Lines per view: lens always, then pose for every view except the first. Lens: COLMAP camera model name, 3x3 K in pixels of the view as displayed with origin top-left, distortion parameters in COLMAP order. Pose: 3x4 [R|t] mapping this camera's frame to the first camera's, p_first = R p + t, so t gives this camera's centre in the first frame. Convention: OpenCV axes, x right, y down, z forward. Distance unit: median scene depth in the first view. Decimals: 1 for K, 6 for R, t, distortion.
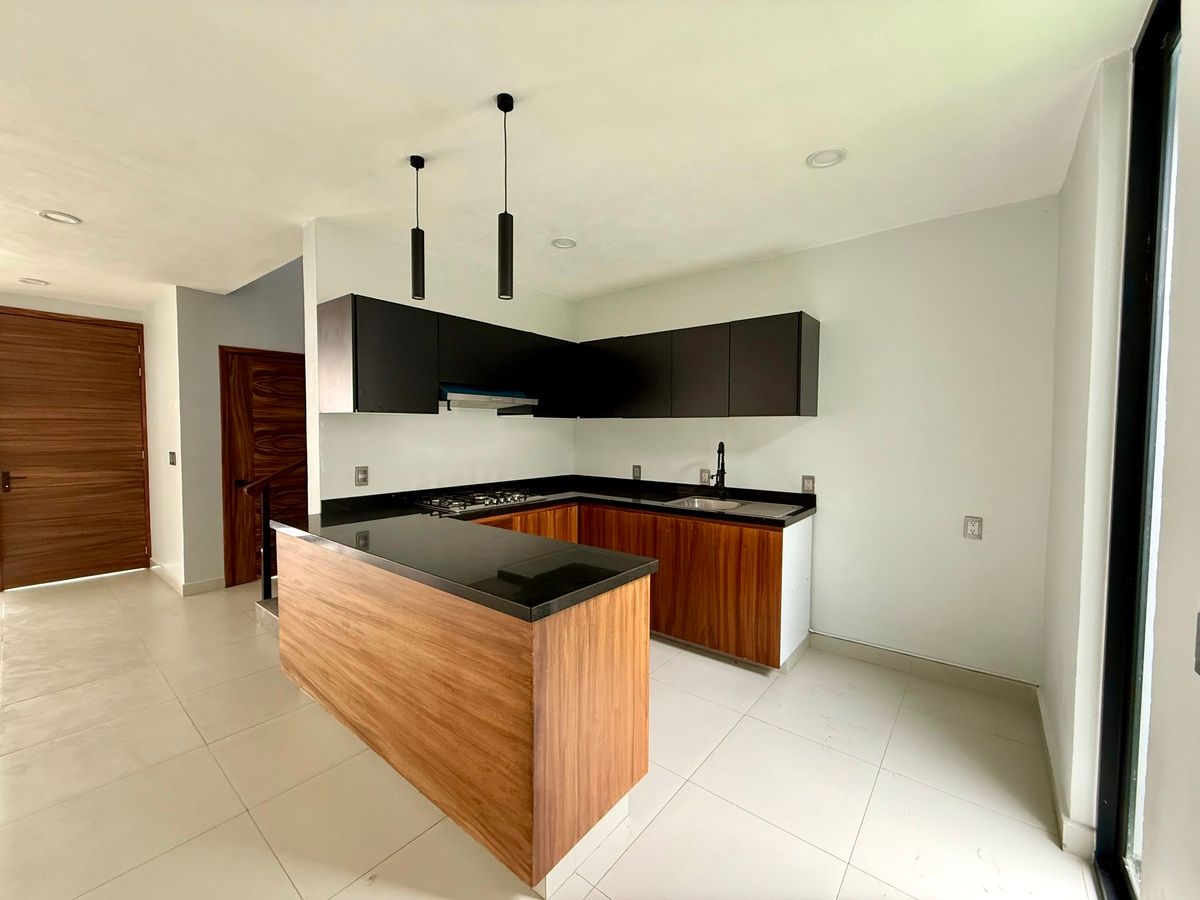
lens RADIAL K [[479.4, 0, 601.3], [0, 479.4, 449.5], [0, 0, 1]] dist [-0.000830, 0.000288]
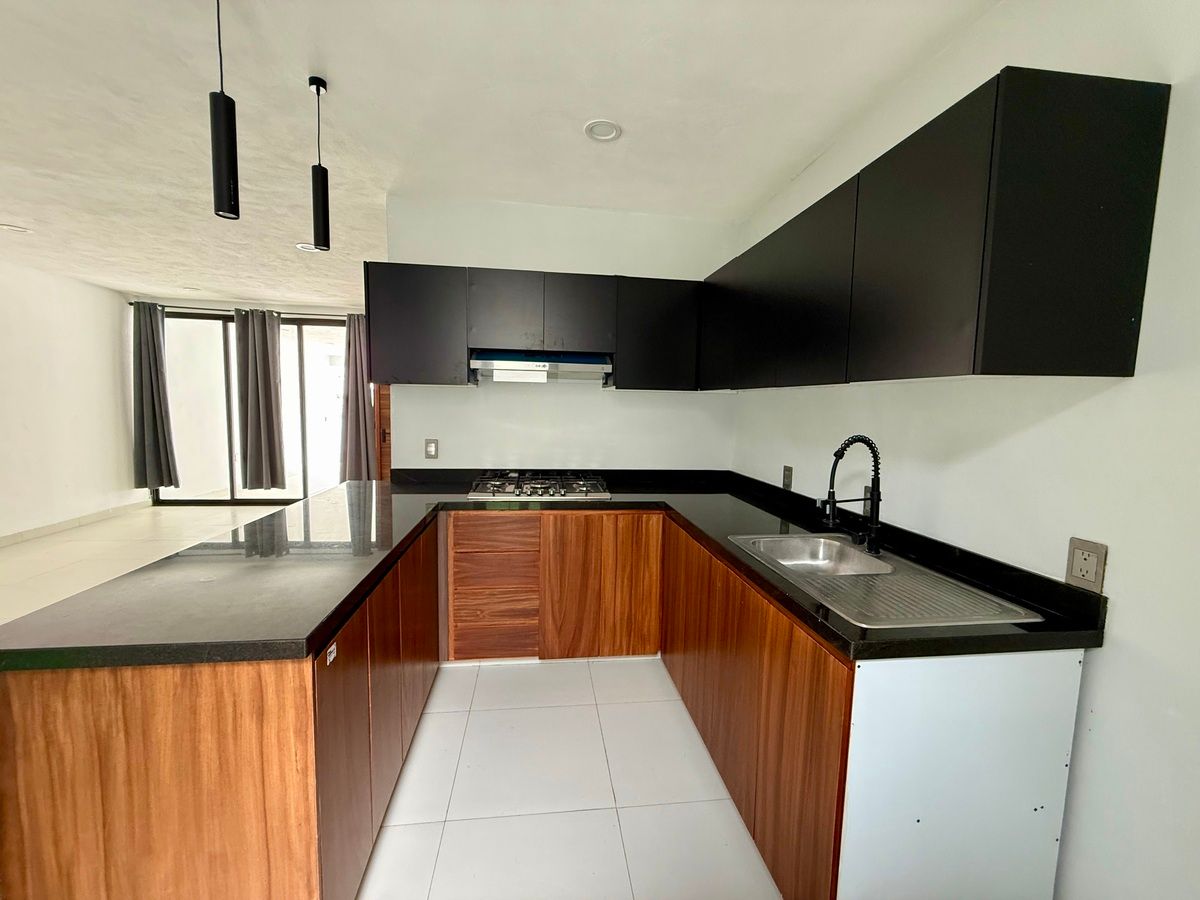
lens RADIAL K [[479.4, 0, 597.5], [0, 479.4, 451.9], [0, 0, 1]] dist [-0.000830, 0.000288]
pose [[0.721591, 0.079804, -0.687705, 0.415541], [-0.047392, 0.996698, 0.065934, -0.019587], [0.690696, -0.014985, 0.722990, 0.488419]]
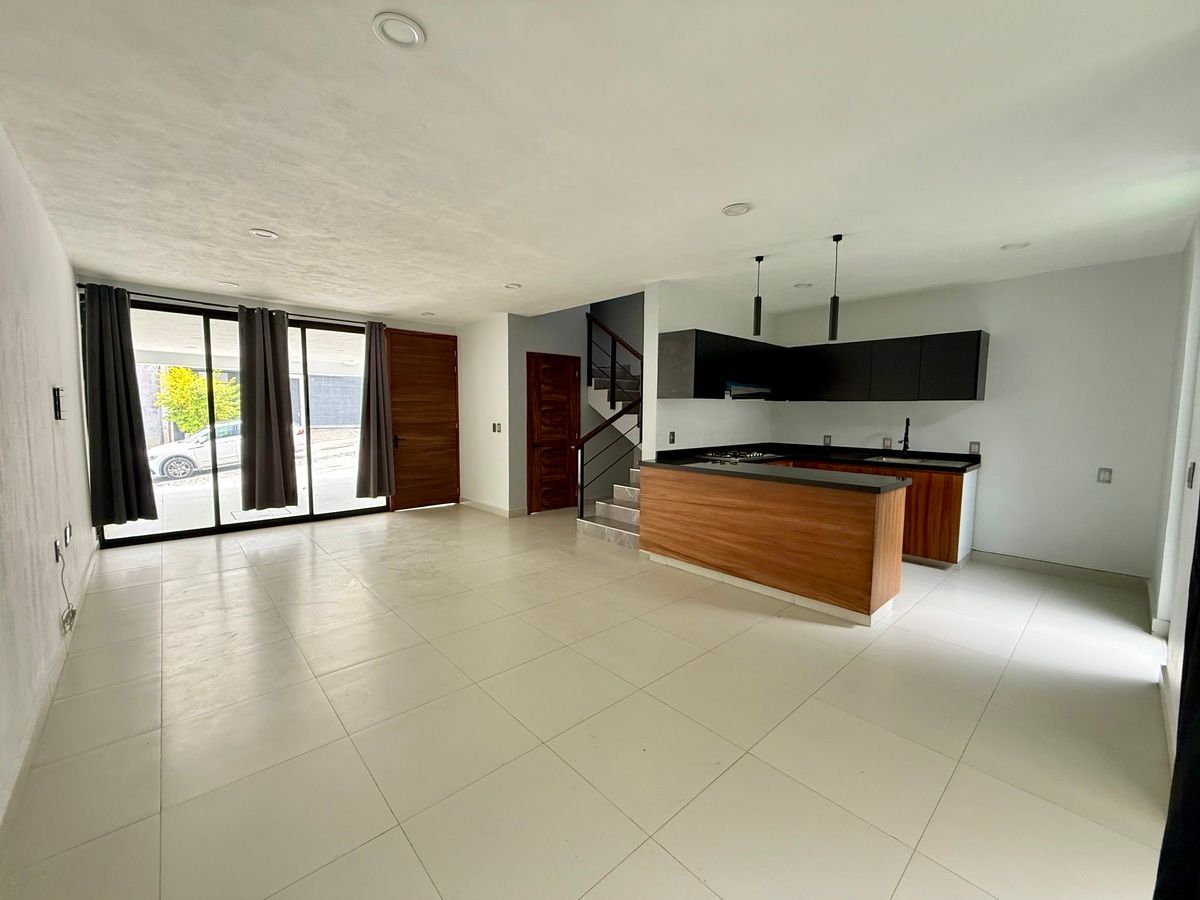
lens RADIAL K [[479.4, 0, 600.9], [0, 479.4, 449.4], [0, 0, 1]] dist [-0.000830, 0.000288]
pose [[0.988477, 0.014931, -0.150635, -0.468560], [-0.008844, 0.999120, 0.040996, 0.029380], [0.151115, -0.039191, 0.987739, -0.601590]]
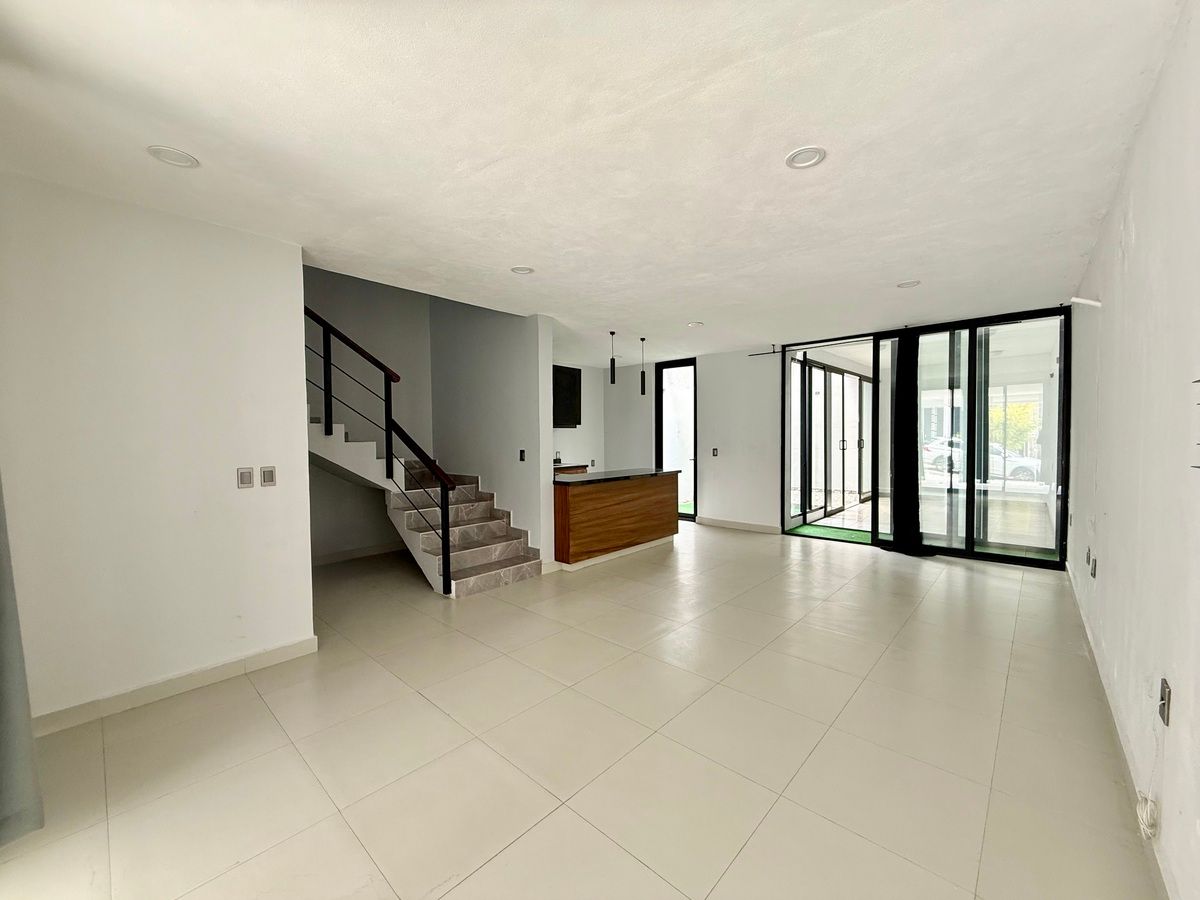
lens RADIAL K [[479.4, 0, 596.7], [0, 479.4, 447.8], [0, 0, 1]] dist [-0.000830, 0.000288]
pose [[0.068567, -0.033021, 0.997100, -2.119512], [0.043138, 0.998615, 0.030105, -0.032939], [-0.996713, 0.040948, 0.069896, 0.644060]]
